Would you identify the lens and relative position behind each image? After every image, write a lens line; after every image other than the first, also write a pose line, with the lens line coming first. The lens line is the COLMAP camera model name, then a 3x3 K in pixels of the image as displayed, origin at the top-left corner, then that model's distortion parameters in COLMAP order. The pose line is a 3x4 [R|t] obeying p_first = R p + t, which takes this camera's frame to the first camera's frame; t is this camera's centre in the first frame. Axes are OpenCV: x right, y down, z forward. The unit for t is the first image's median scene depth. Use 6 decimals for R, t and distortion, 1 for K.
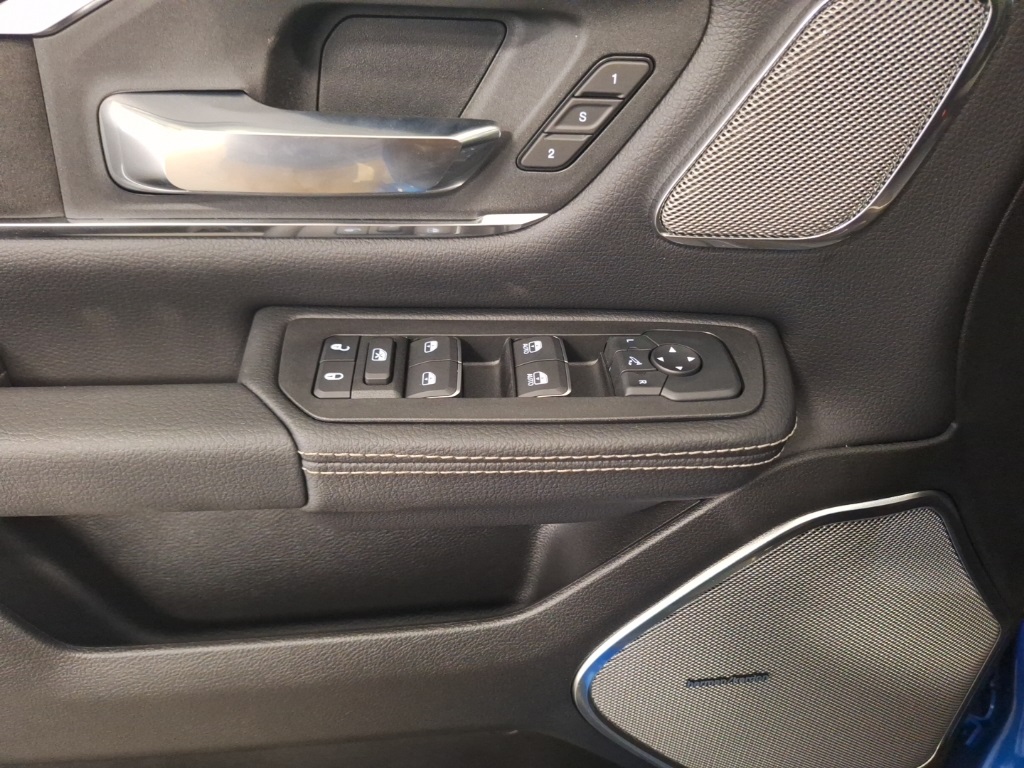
lens RADIAL K [[788.4, 0, 512.3], [0, 788.4, 380.5], [0, 0, 1]] dist [0.001636, -0.037024]
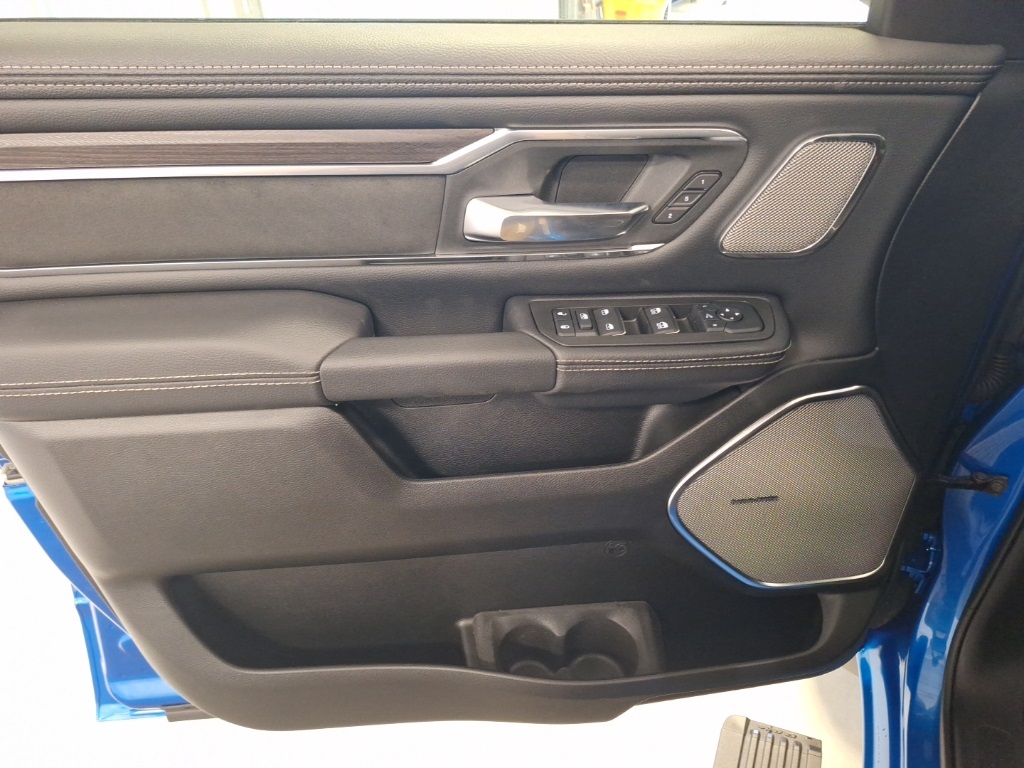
lens RADIAL K [[706.4, 0, 511.2], [0, 706.4, 387.1], [0, 0, 1]] dist [0.007297, -0.021092]
pose [[0.999264, -0.028695, -0.025454, -0.315741], [0.029154, 0.999416, 0.017845, 0.113021], [0.024927, -0.018574, 0.999517, -0.837733]]
